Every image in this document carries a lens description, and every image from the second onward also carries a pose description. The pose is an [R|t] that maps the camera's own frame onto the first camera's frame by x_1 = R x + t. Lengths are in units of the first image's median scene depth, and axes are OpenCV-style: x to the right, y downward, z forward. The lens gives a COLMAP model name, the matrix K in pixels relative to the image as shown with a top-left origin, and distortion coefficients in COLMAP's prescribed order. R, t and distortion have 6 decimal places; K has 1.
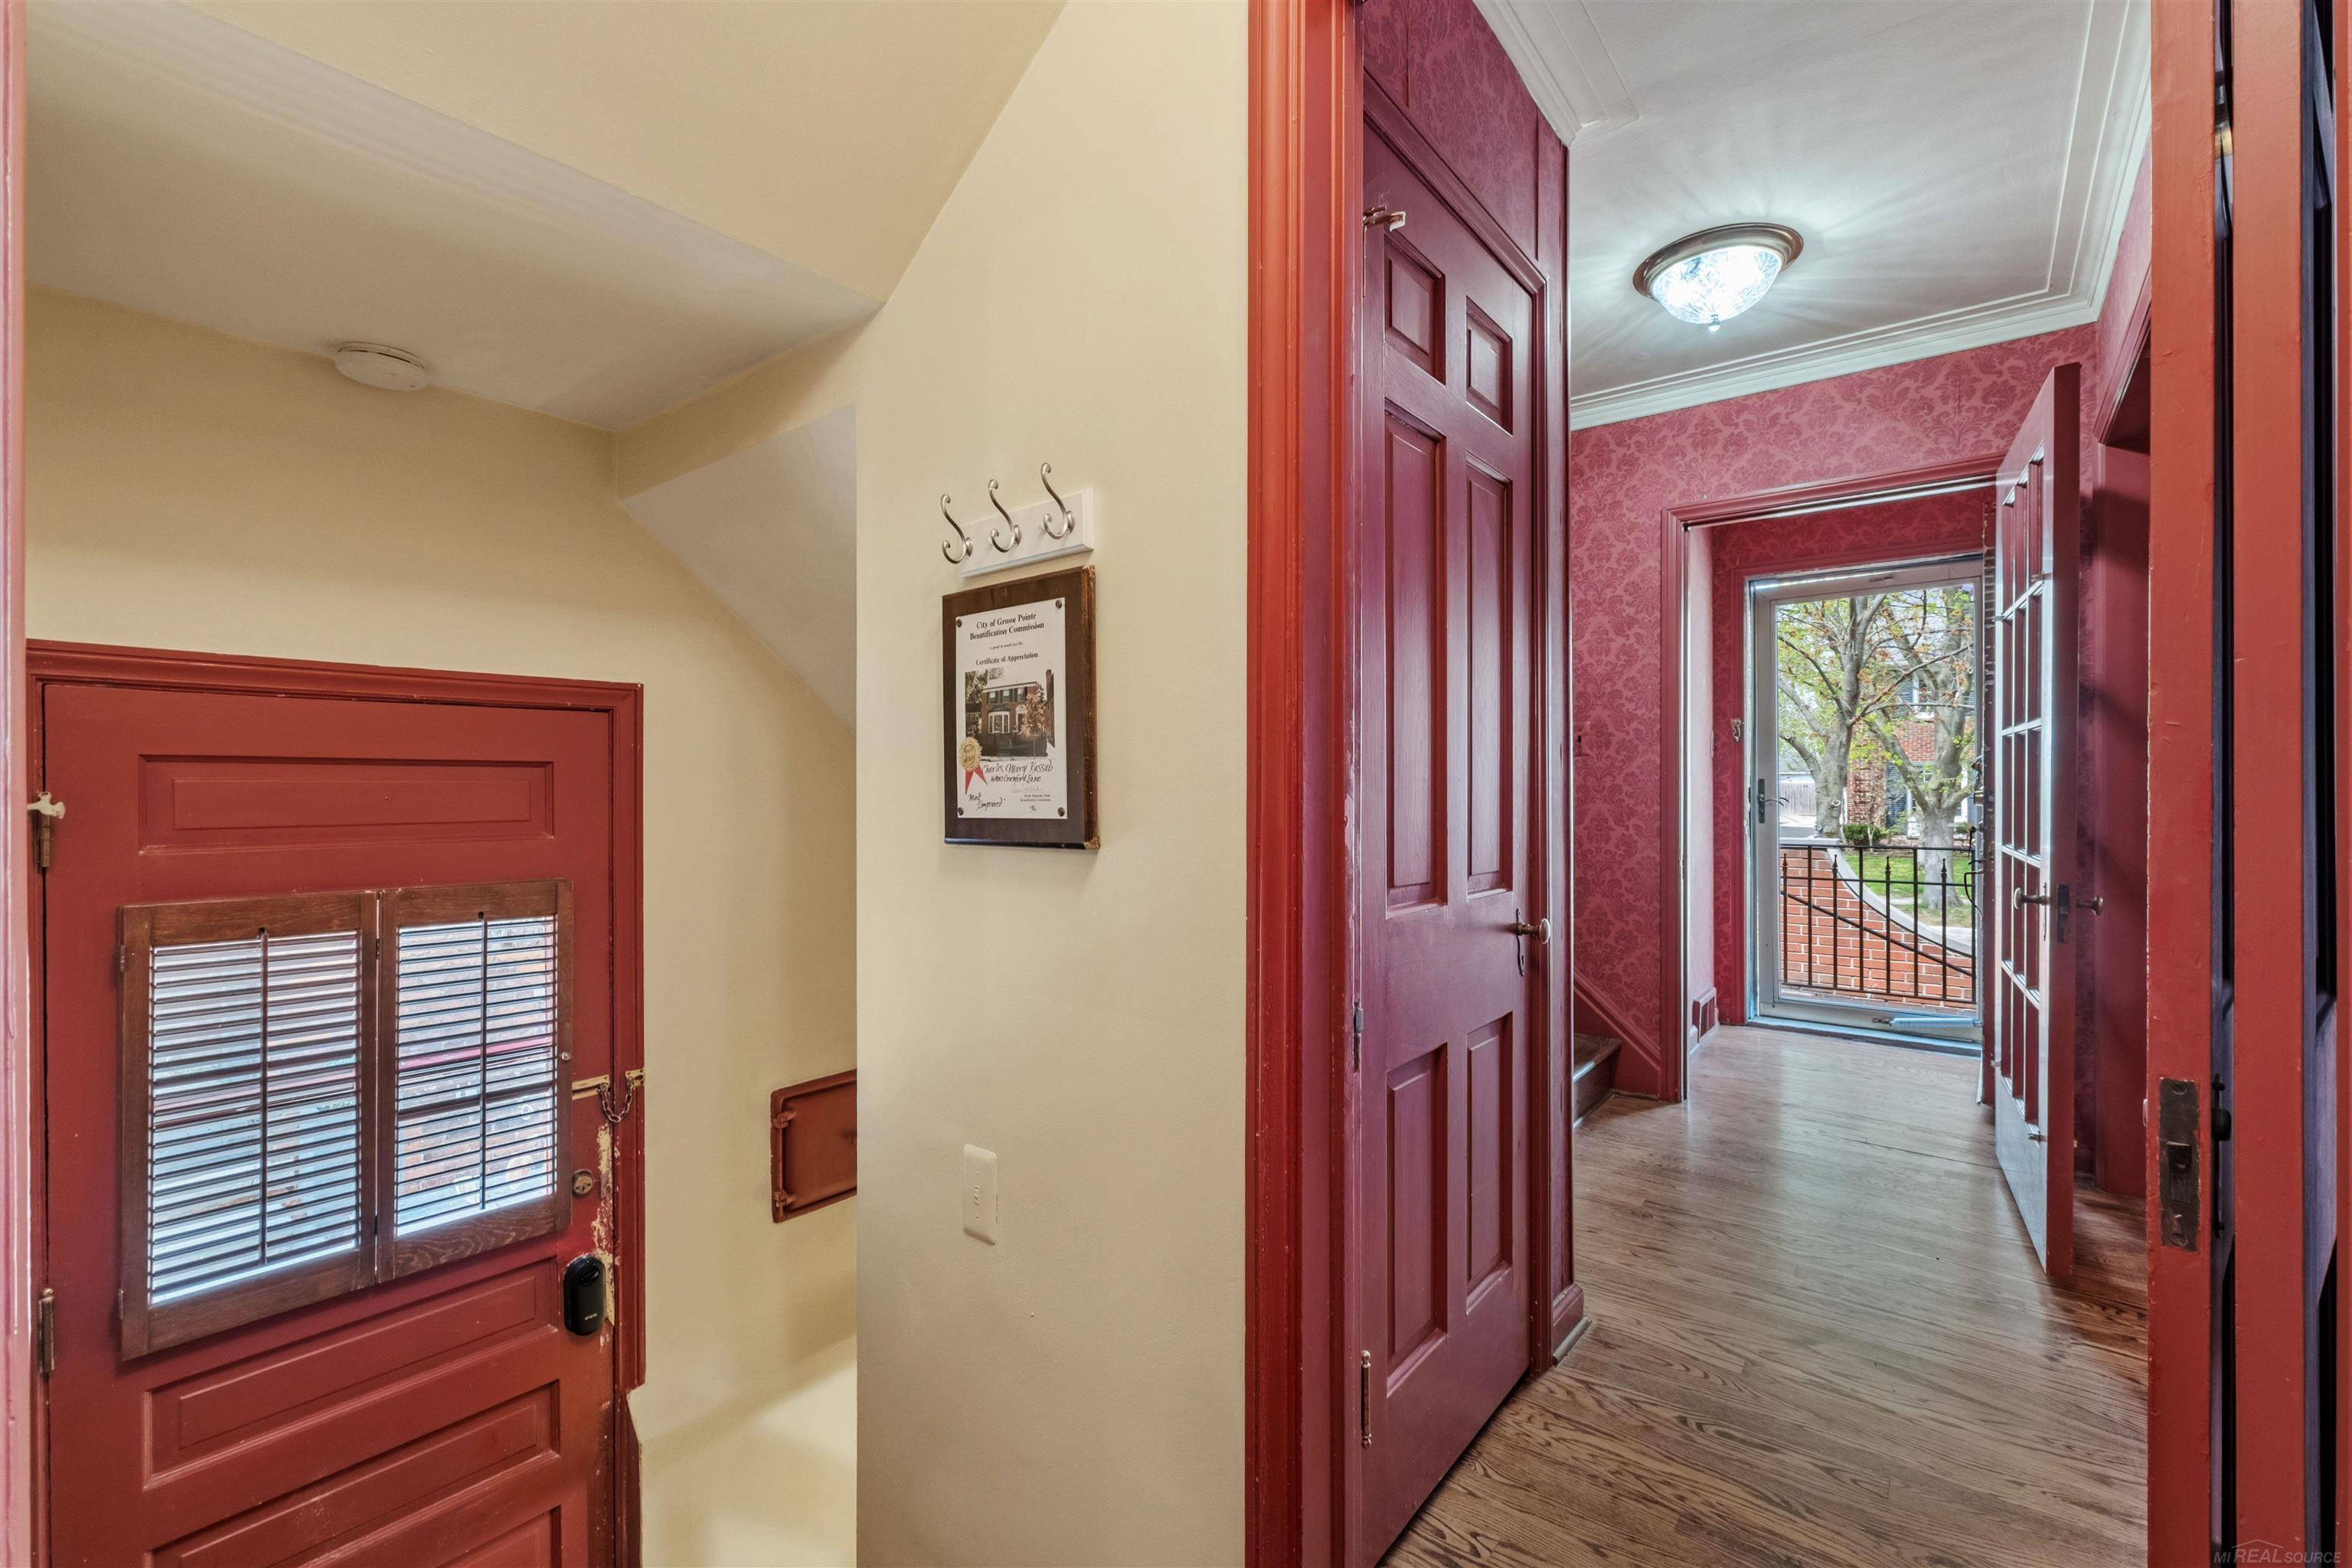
lens RADIAL K [[998.5, 0, 1178.9], [0, 998.5, 790.5], [0, 0, 1]] dist [-0.007516, 0.001723]
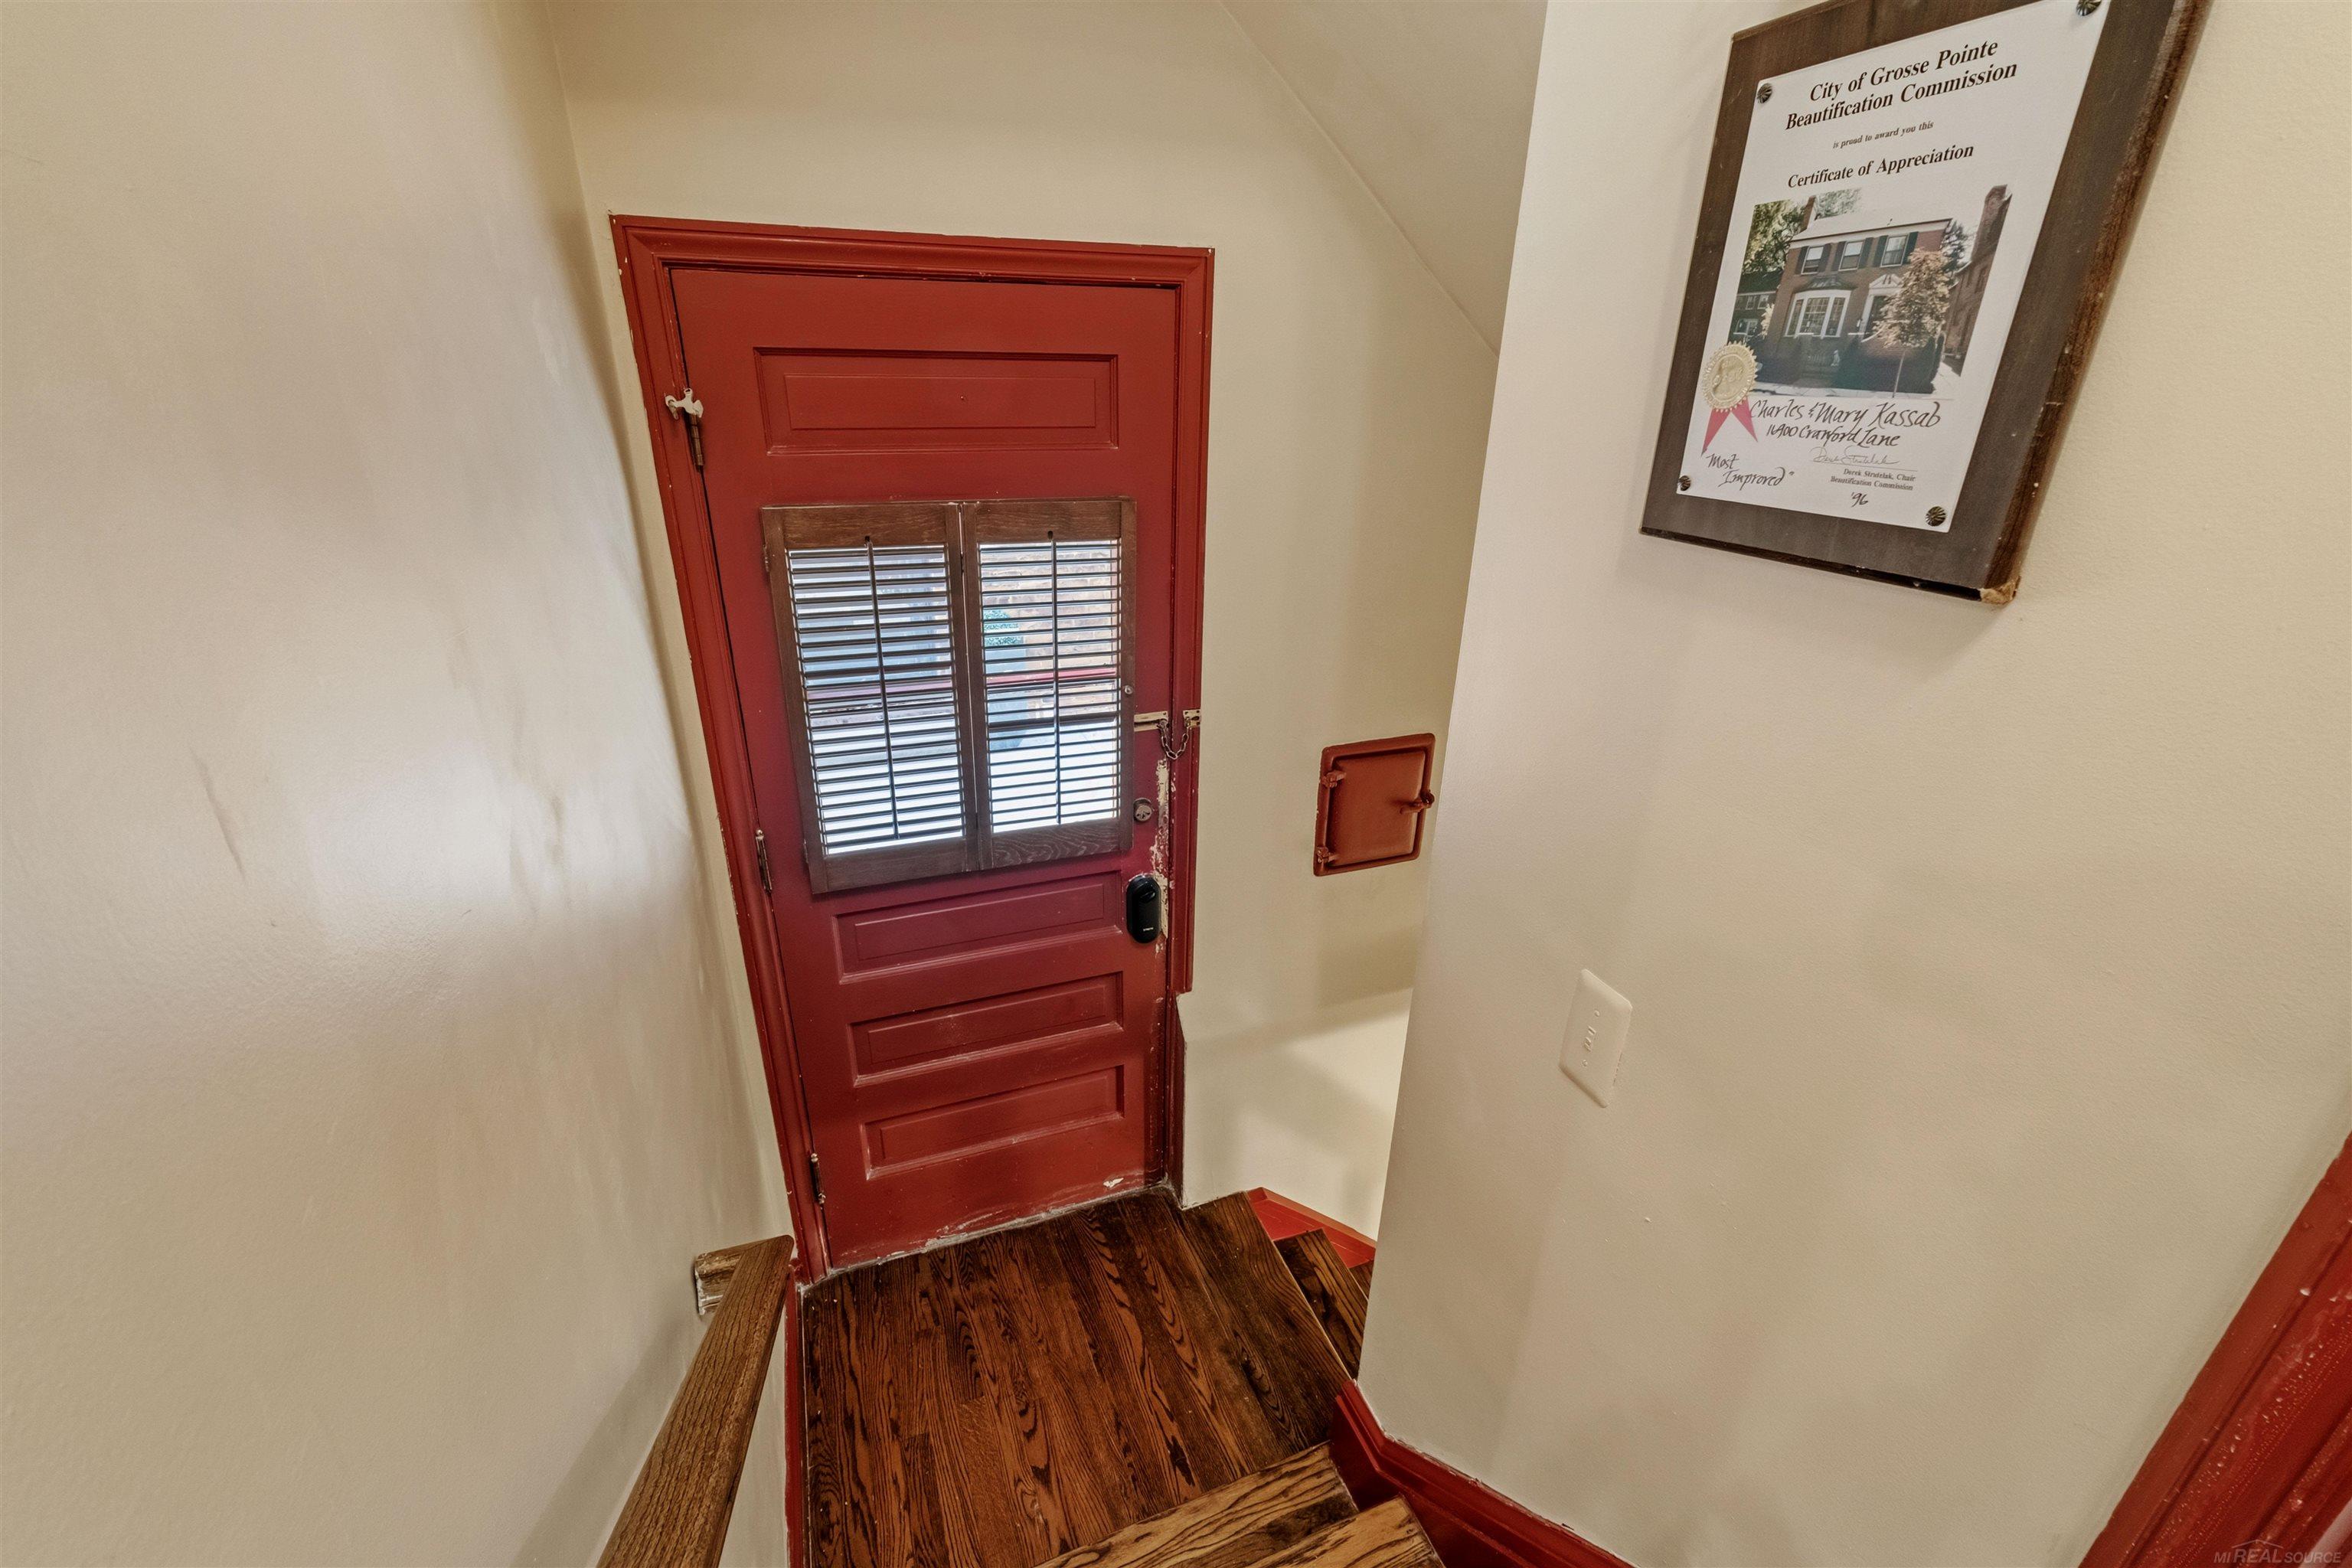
lens RADIAL K [[998.5, 0, 1175.3], [0, 998.5, 788.8], [0, 0, 1]] dist [-0.007516, 0.001723]
pose [[0.860776, 0.216504, -0.460641, -0.128320], [-0.019894, 0.918641, 0.394591, -0.028685], [0.508594, -0.330490, 0.795052, 0.256386]]
